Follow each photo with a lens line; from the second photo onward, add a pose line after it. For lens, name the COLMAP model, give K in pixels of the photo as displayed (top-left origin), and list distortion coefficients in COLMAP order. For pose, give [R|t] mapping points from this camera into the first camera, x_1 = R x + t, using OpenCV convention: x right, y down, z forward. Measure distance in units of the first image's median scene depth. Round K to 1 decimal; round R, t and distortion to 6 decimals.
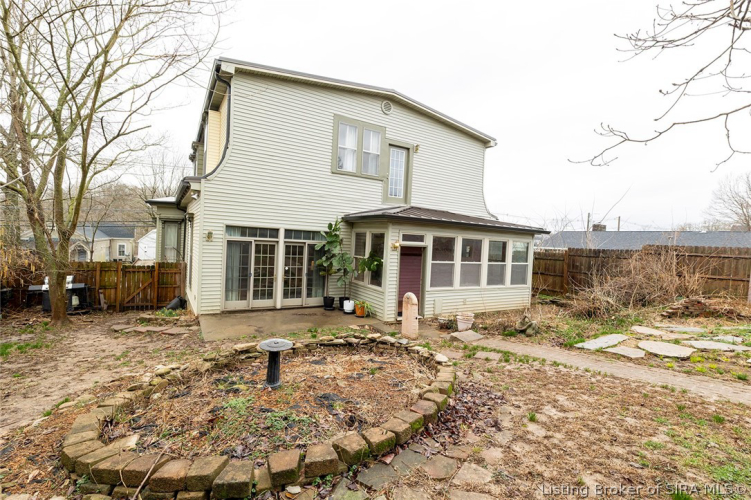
lens RADIAL K [[336.4, 0, 375.5], [0, 336.4, 250.0], [0, 0, 1]] dist [0.001396, 0.000345]
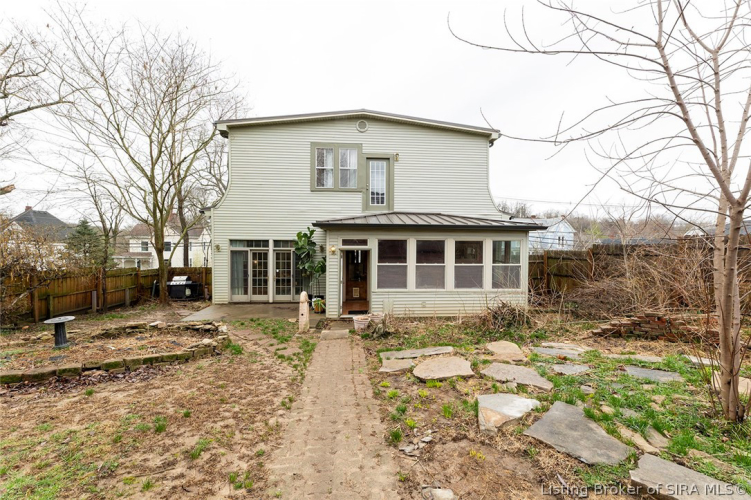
lens RADIAL K [[298.5, 0, 361.6], [0, 298.5, 248.5], [0, 0, 1]] dist [0.000634, -0.000028]
pose [[0.888972, -0.038093, -0.456374, 0.536825], [0.026576, 0.999146, -0.031632, 0.014328], [0.457189, 0.015991, 0.889226, 0.146668]]
